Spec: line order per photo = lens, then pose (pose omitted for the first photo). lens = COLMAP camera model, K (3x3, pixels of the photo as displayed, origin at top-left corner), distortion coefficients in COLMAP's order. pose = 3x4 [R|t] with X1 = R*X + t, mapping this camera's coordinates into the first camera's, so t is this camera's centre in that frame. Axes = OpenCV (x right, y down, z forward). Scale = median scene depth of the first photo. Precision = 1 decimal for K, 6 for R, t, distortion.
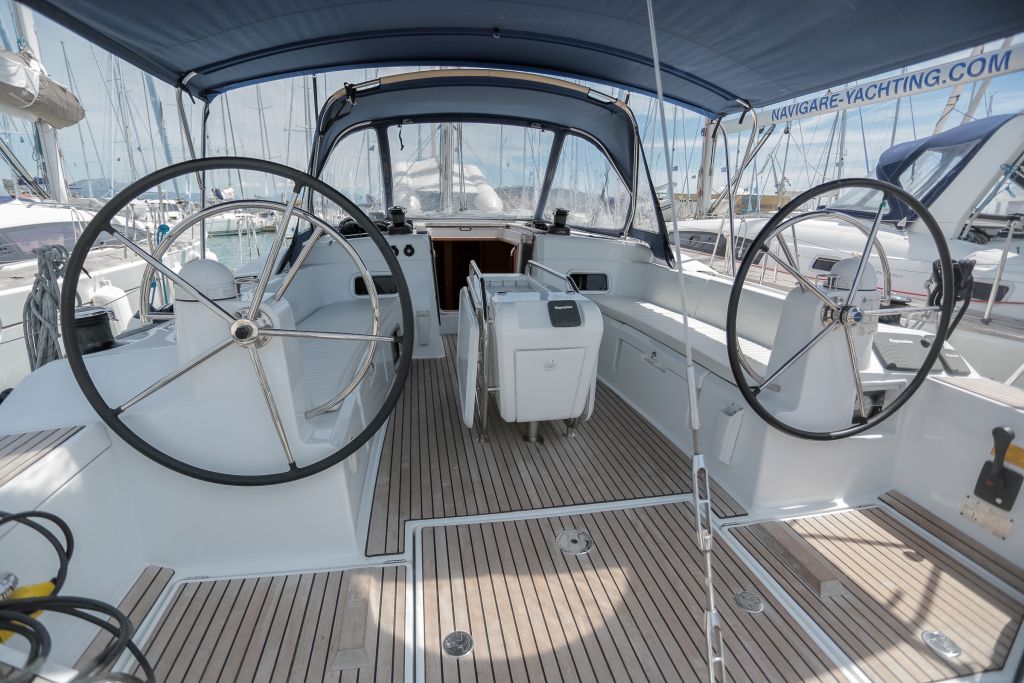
lens RADIAL K [[511.5, 0, 512.0], [0, 511.5, 341.5], [0, 0, 1]] dist [-0.069887, 0.022476]
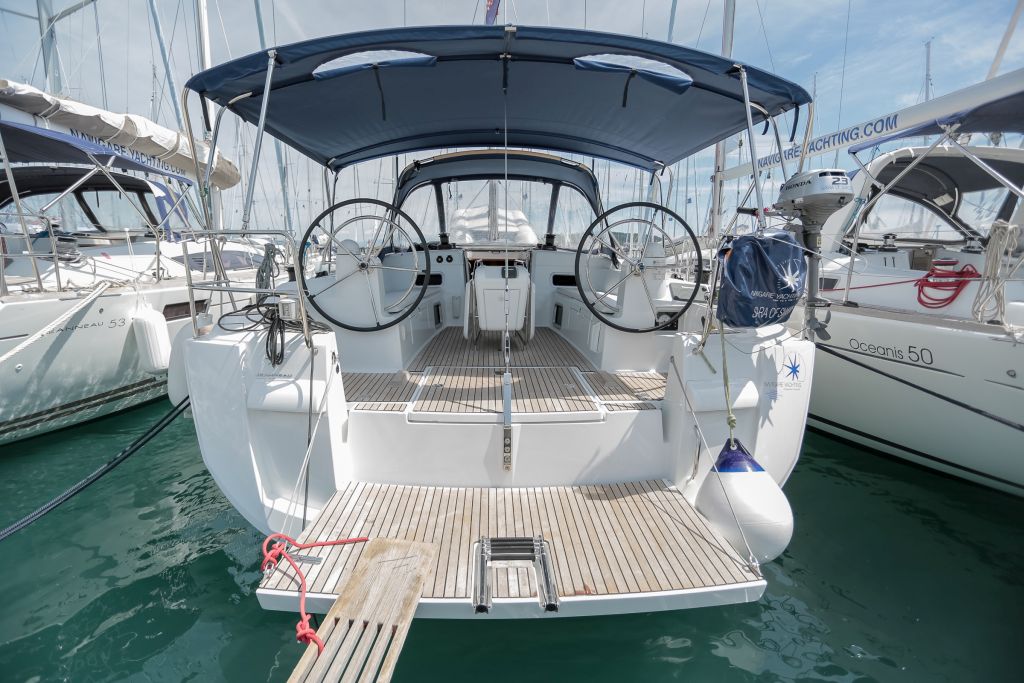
lens RADIAL K [[523.9, 0, 506.5], [0, 523.9, 339.5], [0, 0, 1]] dist [-0.079686, 0.035142]
pose [[0.988451, 0.016516, -0.150638, 0.218623], [-0.031738, 0.994560, -0.099208, 0.221985], [0.148180, 0.102843, 0.983598, -0.541439]]
